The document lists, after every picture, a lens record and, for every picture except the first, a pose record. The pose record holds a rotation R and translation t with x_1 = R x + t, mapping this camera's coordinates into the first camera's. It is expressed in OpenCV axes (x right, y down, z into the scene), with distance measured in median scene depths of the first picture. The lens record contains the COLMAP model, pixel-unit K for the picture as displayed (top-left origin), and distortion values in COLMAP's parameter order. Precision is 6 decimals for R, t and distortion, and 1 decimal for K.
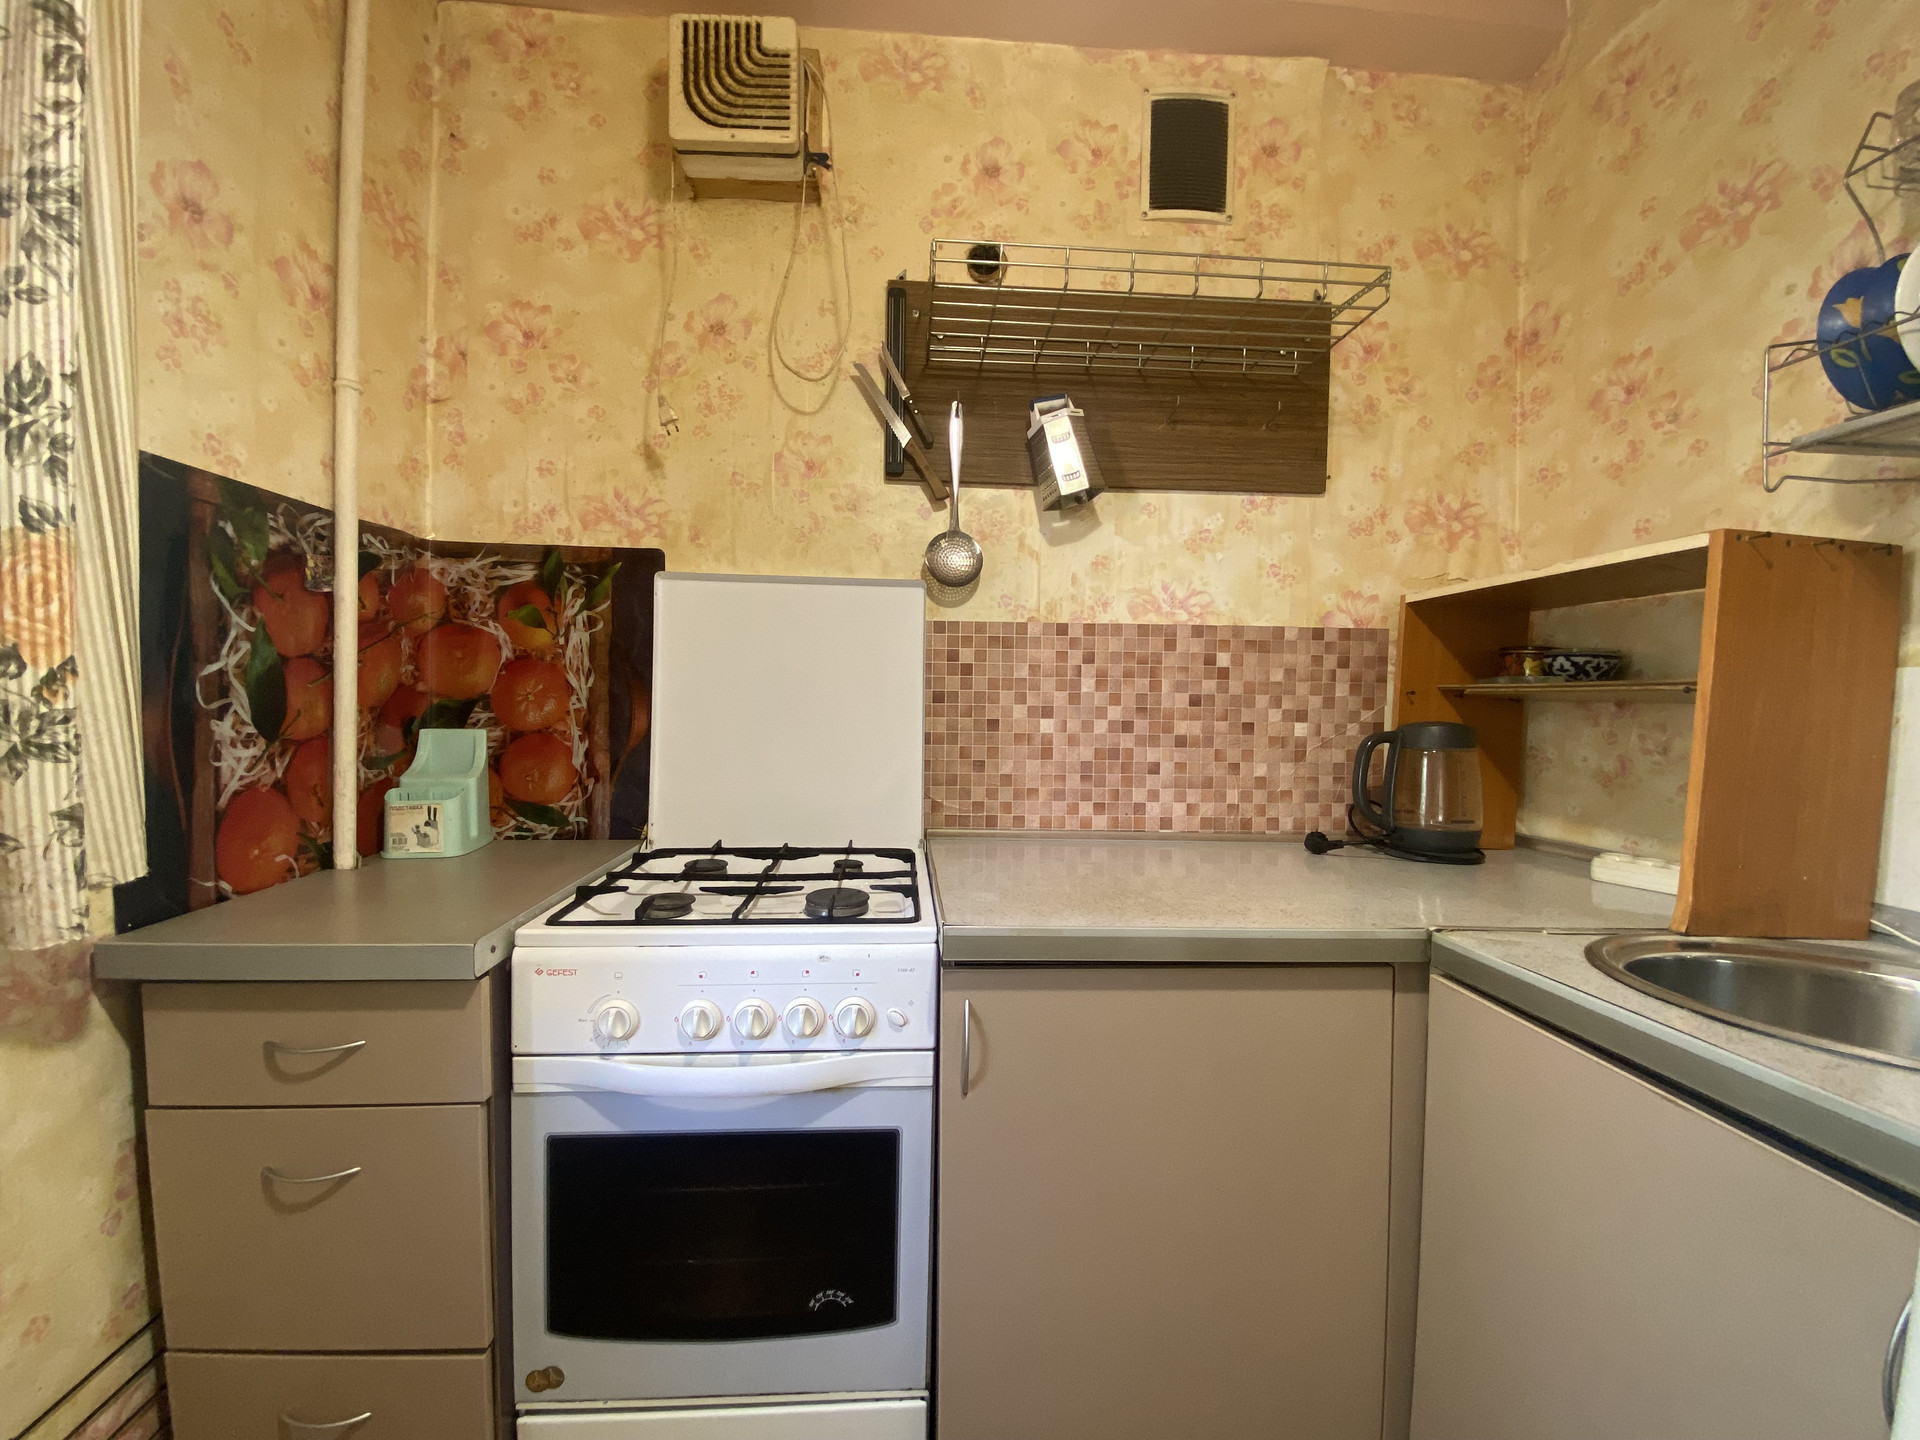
lens RADIAL K [[779.6, 0, 950.2], [0, 779.6, 719.6], [0, 0, 1]] dist [0.029096, -0.026896]
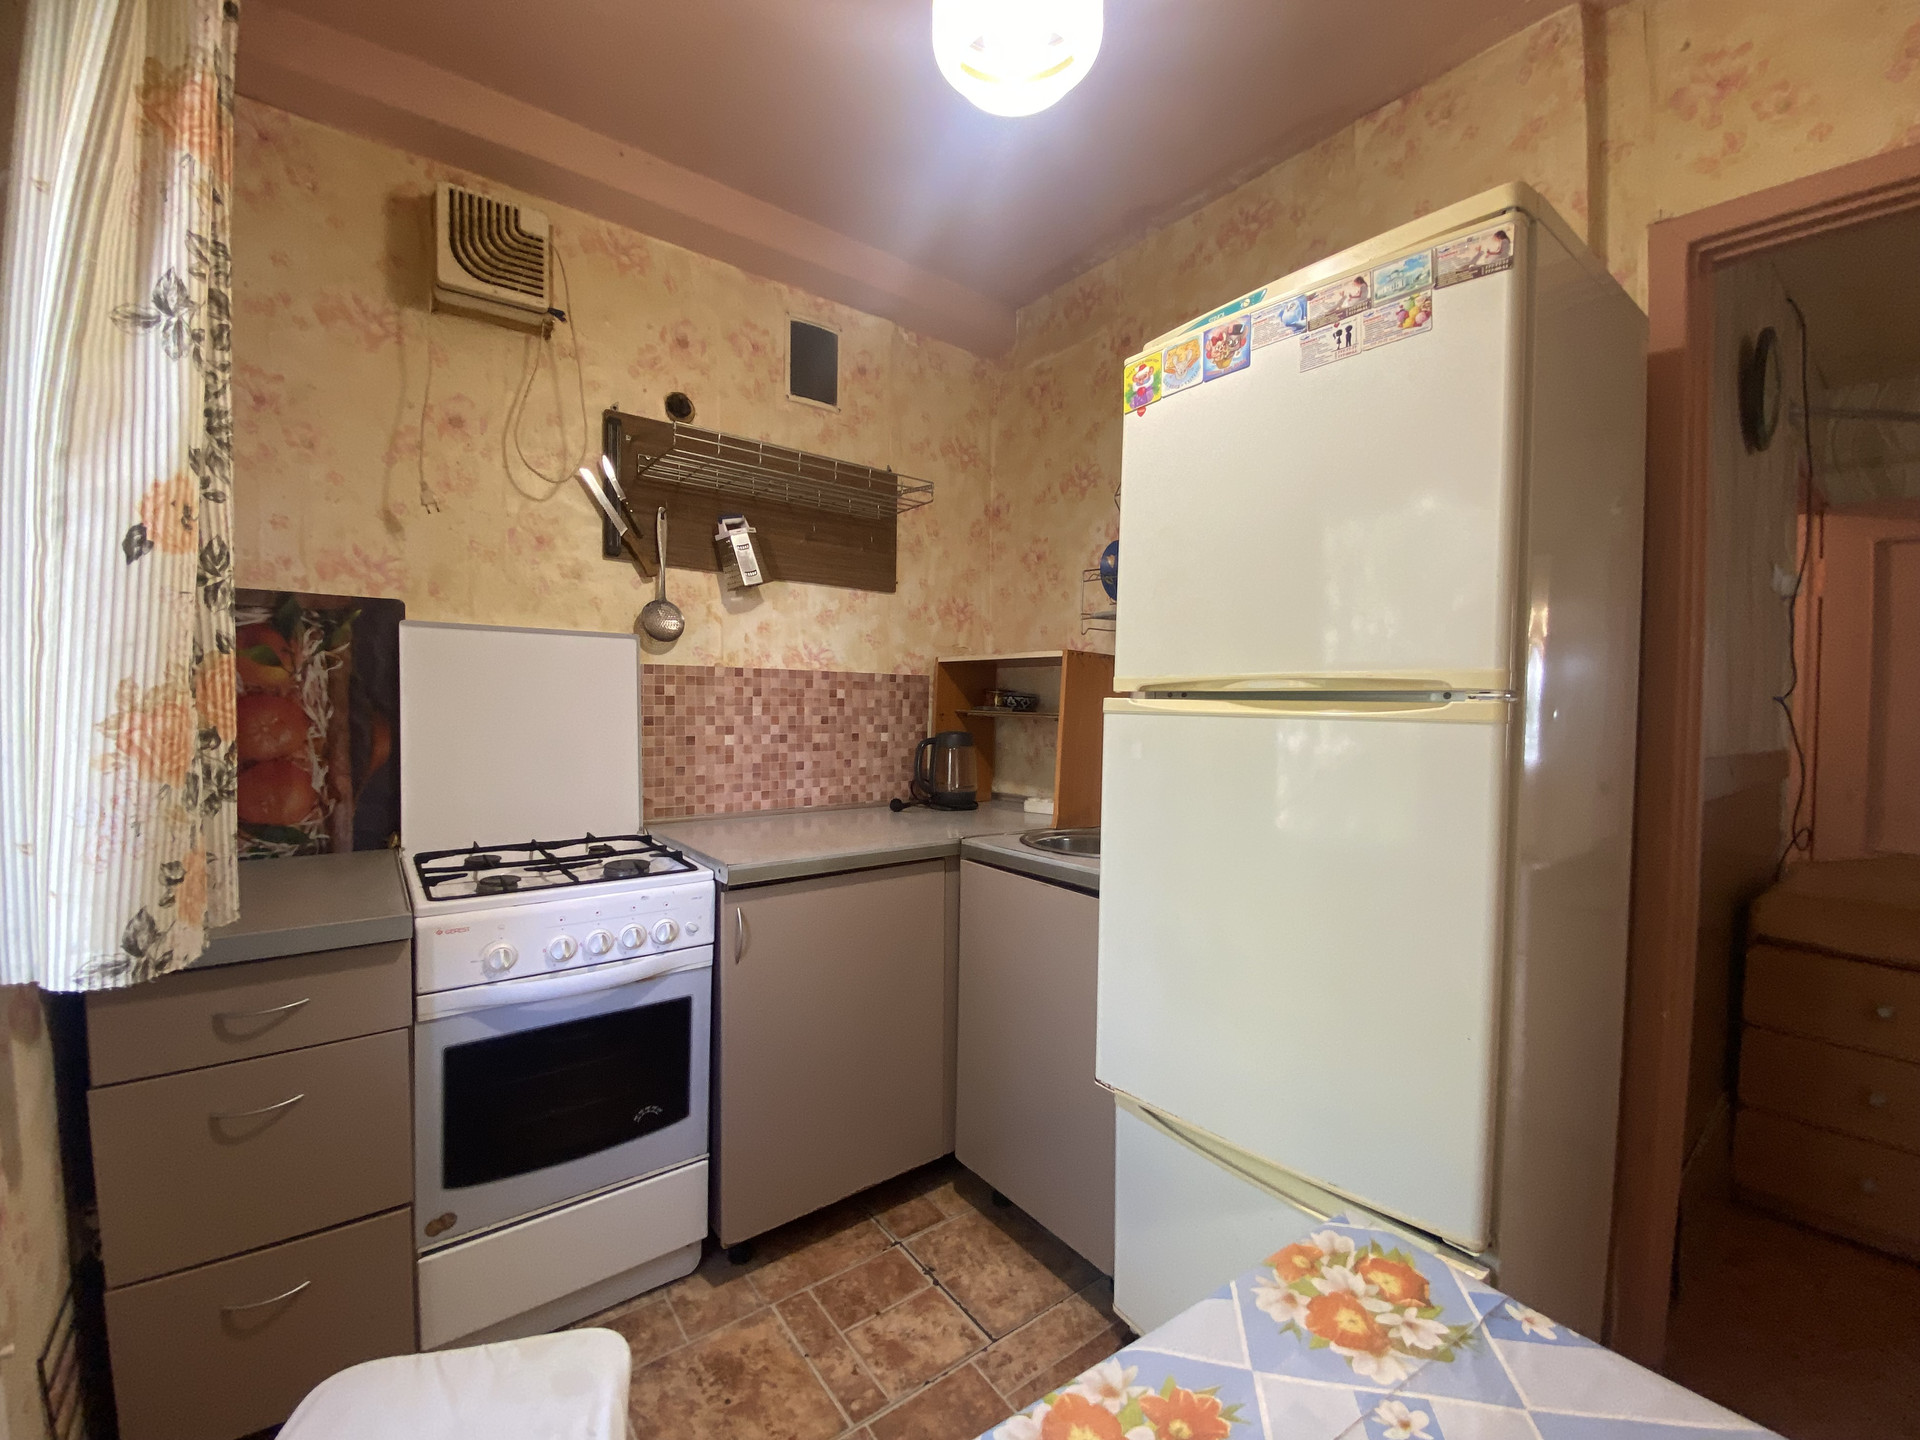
lens RADIAL K [[779.6, 0, 950.2], [0, 779.6, 719.6], [0, 0, 1]] dist [0.029096, -0.026896]
pose [[0.837551, -0.017182, 0.546090, -0.328852], [0.010951, 0.999833, 0.014661, -0.046987], [-0.546250, -0.006299, 0.837598, -0.437884]]
